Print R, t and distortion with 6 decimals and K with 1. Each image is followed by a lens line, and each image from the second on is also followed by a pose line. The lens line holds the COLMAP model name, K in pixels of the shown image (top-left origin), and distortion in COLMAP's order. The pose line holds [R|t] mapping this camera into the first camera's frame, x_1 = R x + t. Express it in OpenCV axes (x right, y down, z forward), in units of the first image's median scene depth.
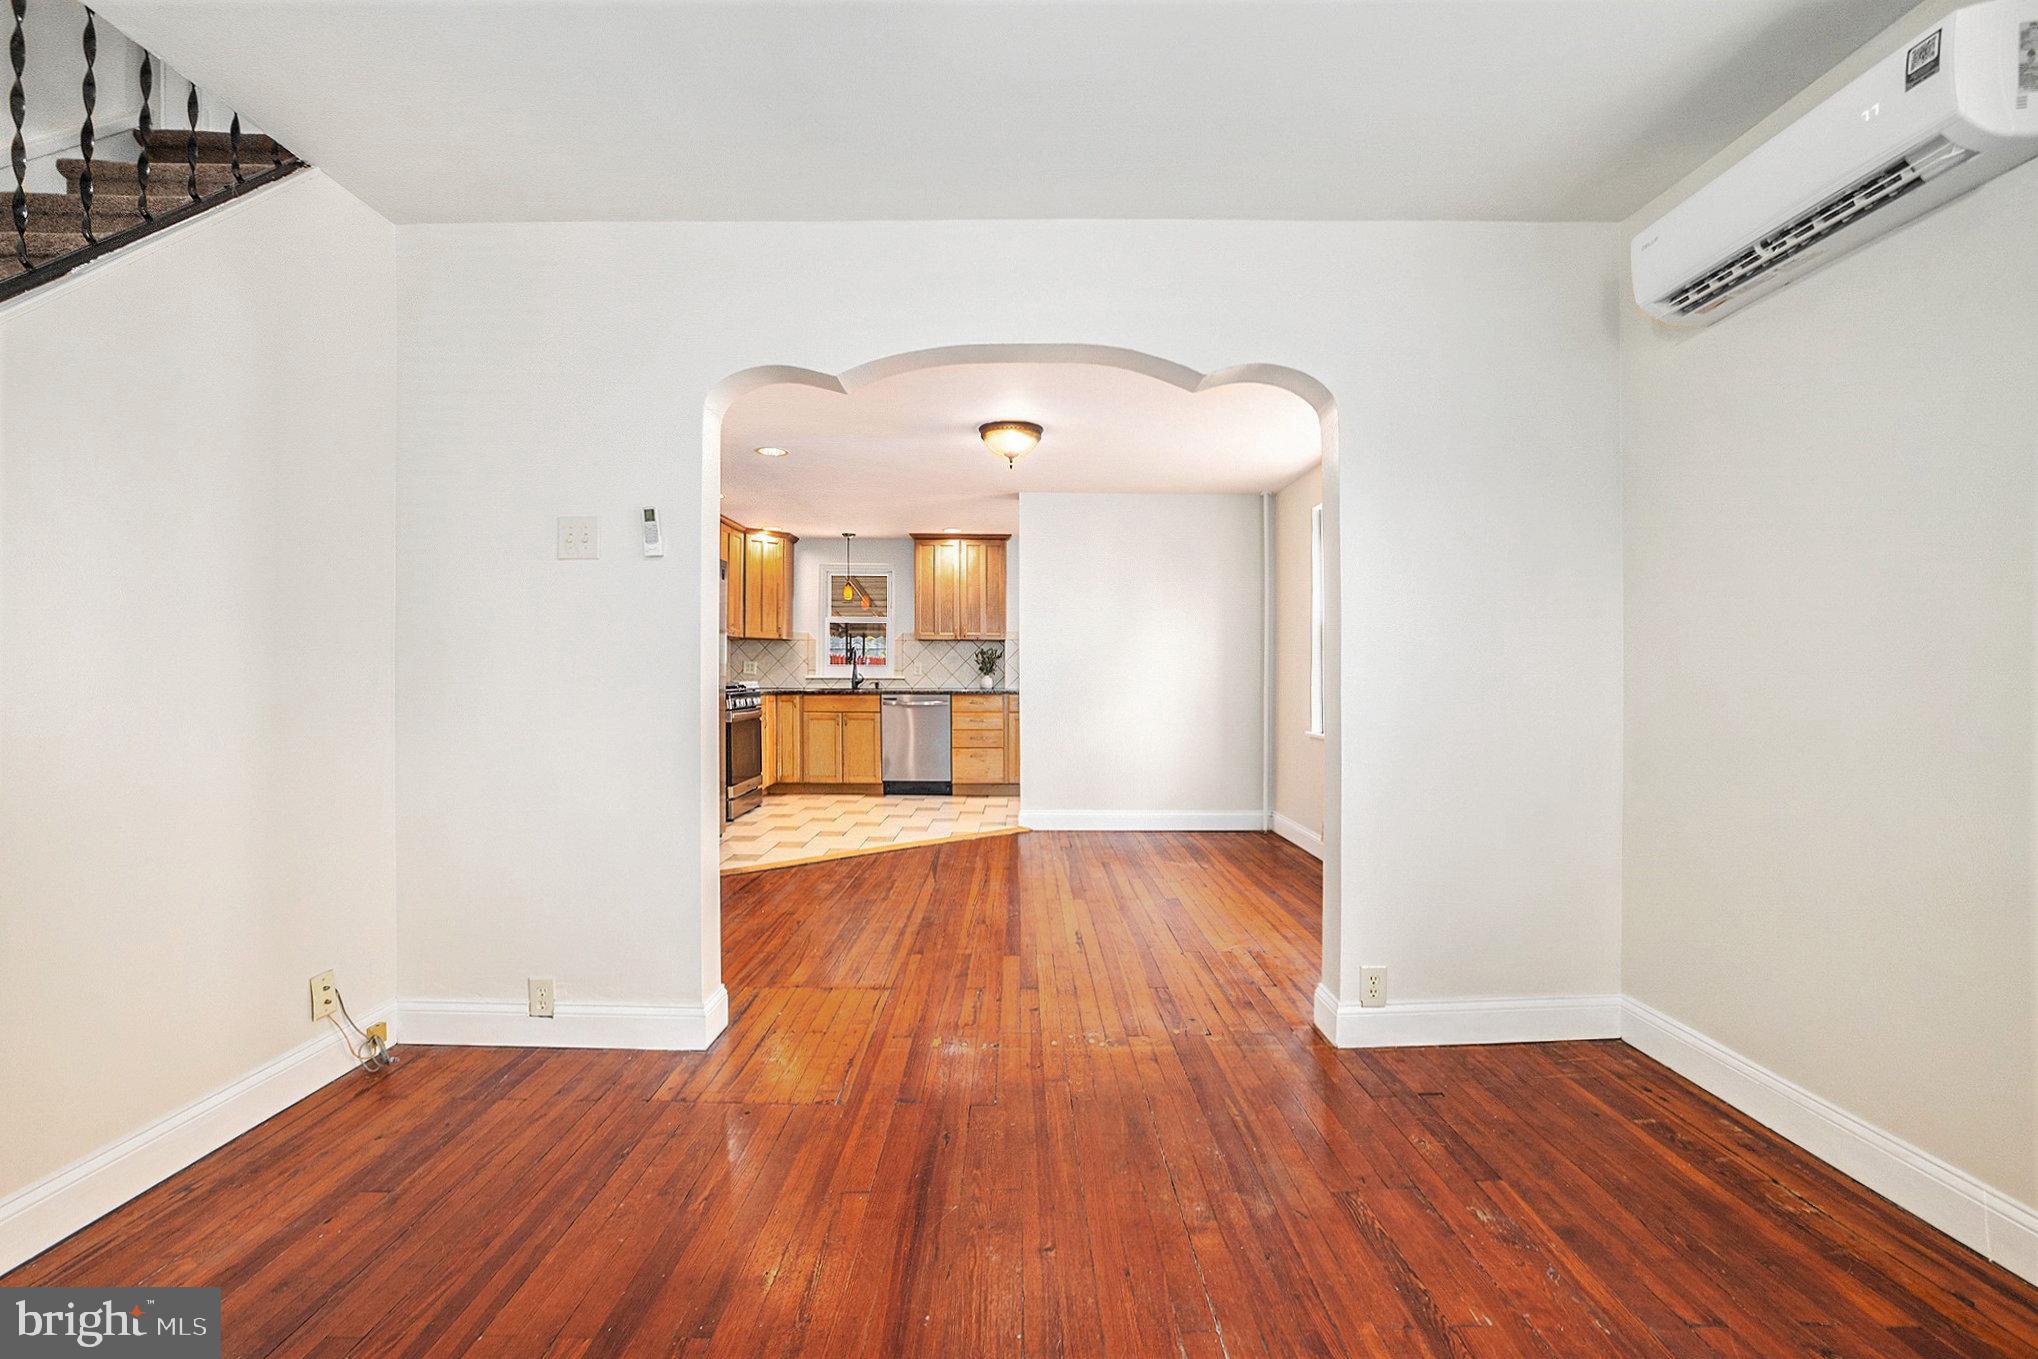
lens RADIAL K [[918.9, 0, 1019.0], [0, 918.9, 679.5], [0, 0, 1]] dist [-0.063432, 0.023668]
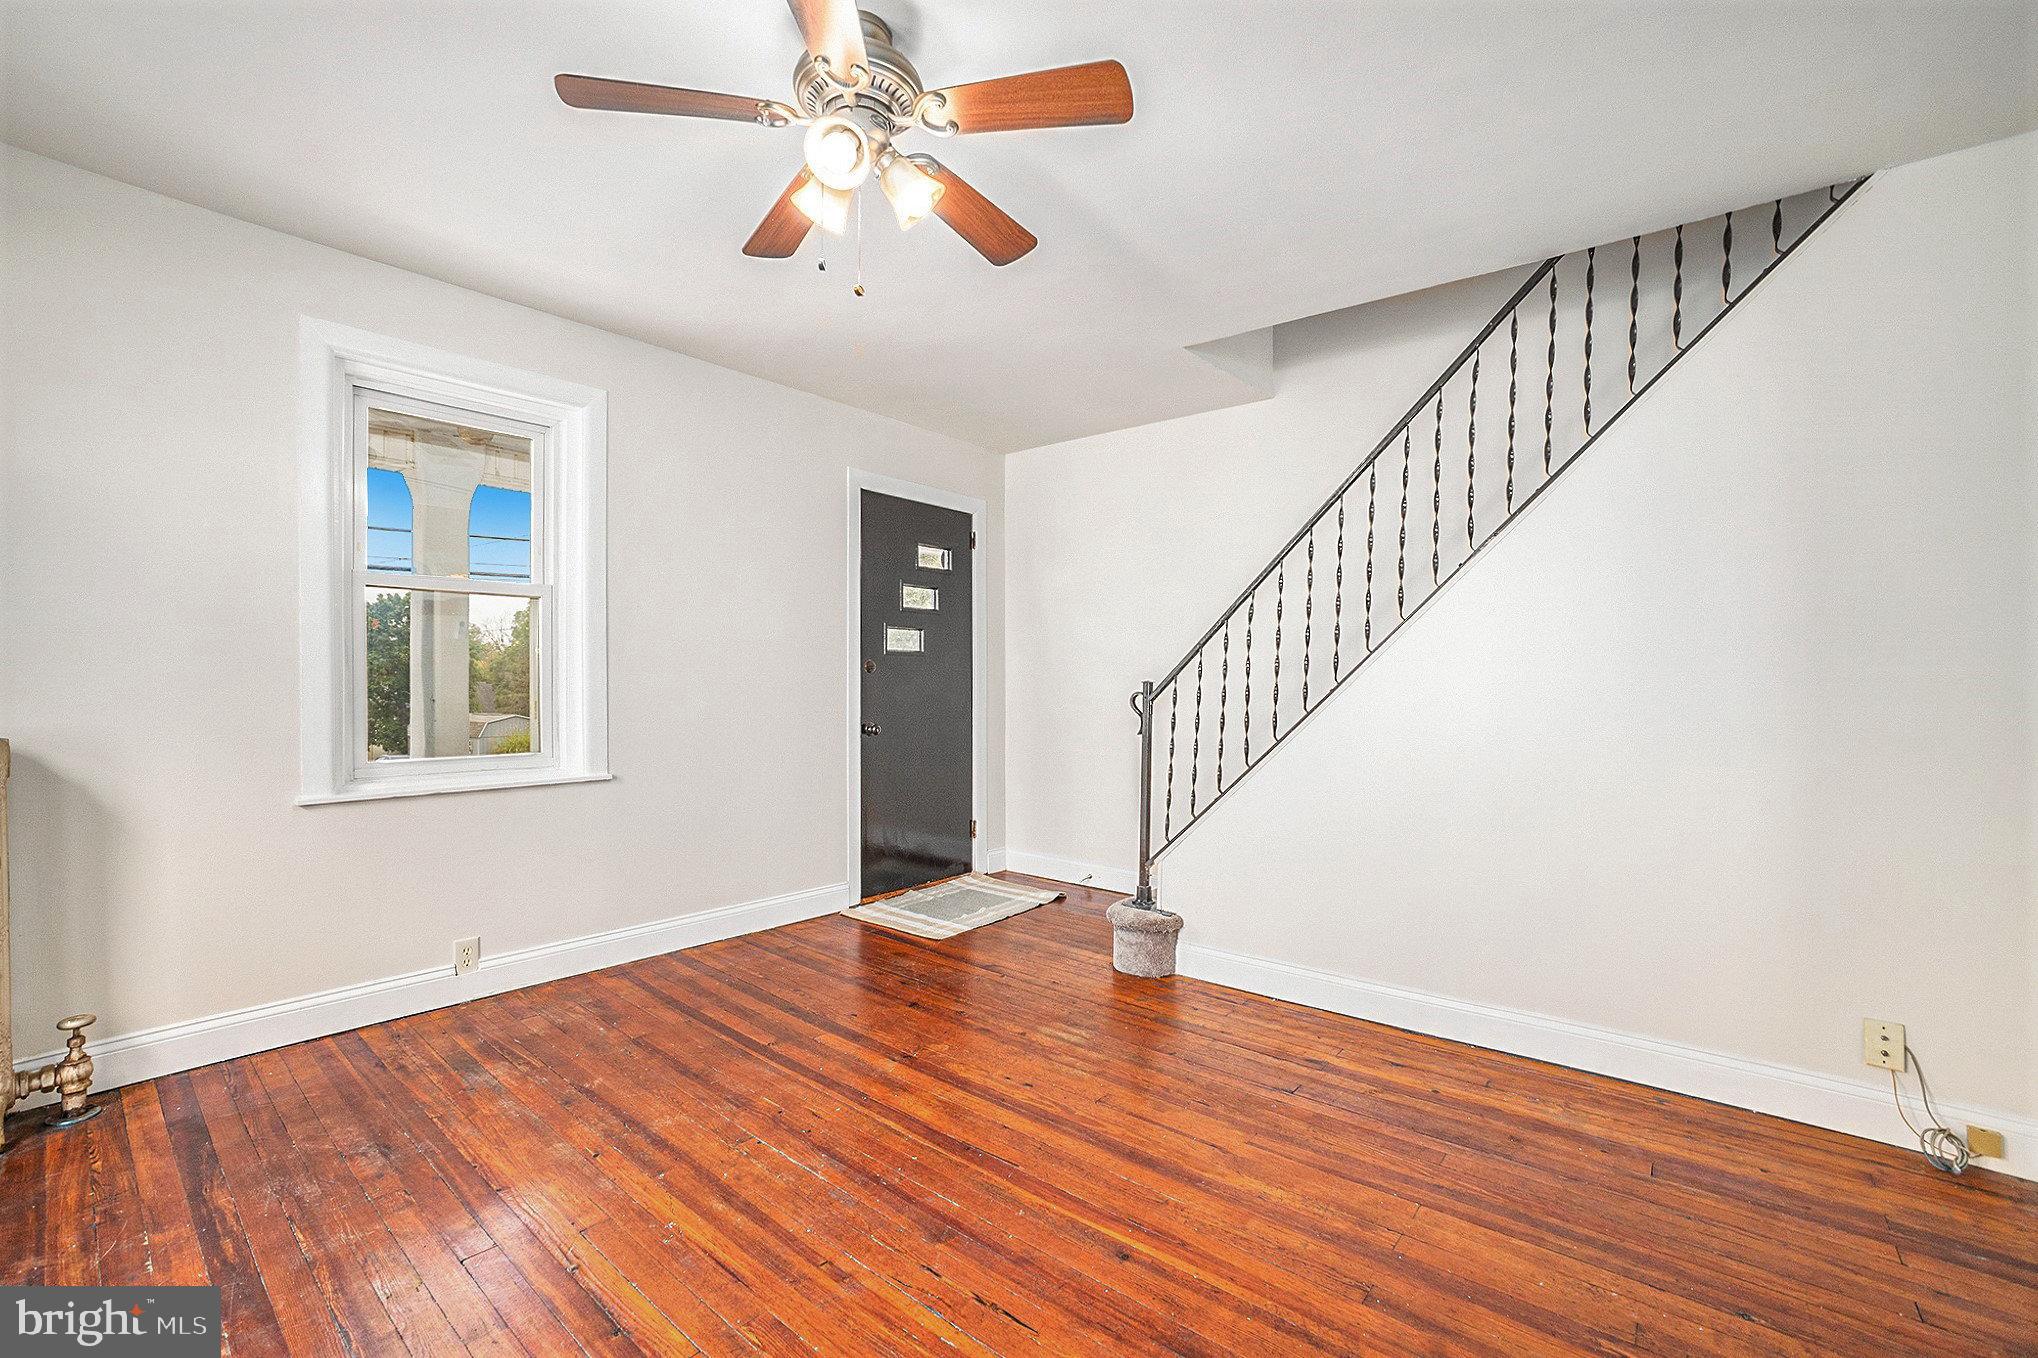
lens RADIAL K [[868.6, 0, 1010.4], [0, 868.6, 661.0], [0, 0, 1]] dist [-0.054105, 0.019819]
pose [[-0.629126, -0.011937, -0.777212, 0.150214], [-0.018764, 0.999824, -0.000167, -0.009202], [0.777077, 0.014478, -0.629239, 0.261758]]
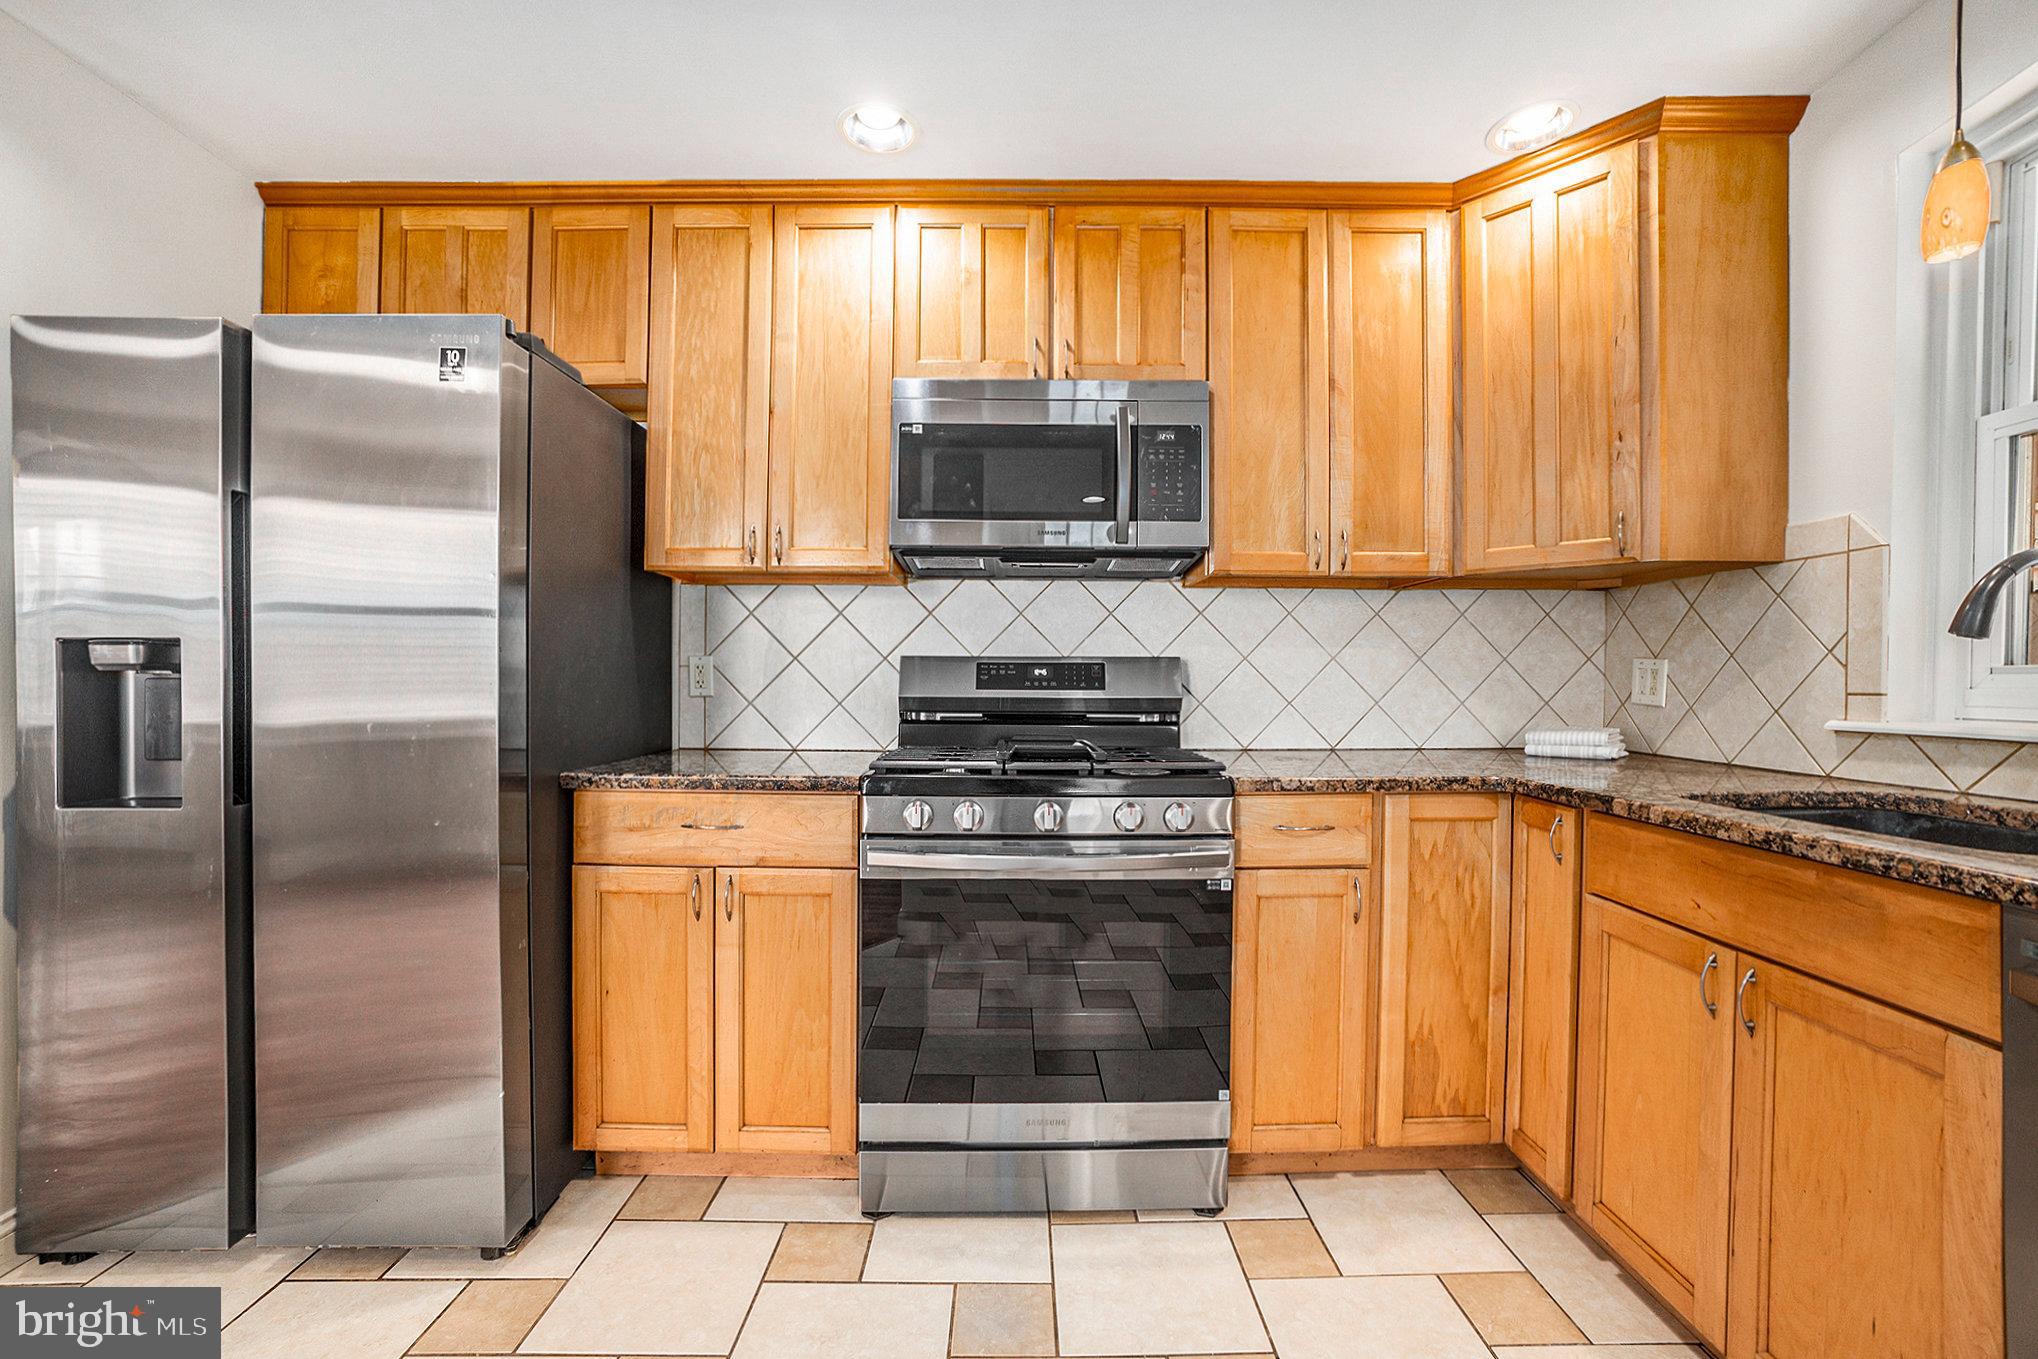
lens RADIAL K [[864.1, 0, 1022.4], [0, 864.1, 692.1], [0, 0, 1]] dist [-0.069452, 0.023878]
pose [[0.000356, 0.012025, -0.999928, -0.041503], [-0.011952, 0.999856, 0.012020, -0.011439], [0.999929, 0.011947, 0.000500, 0.861629]]
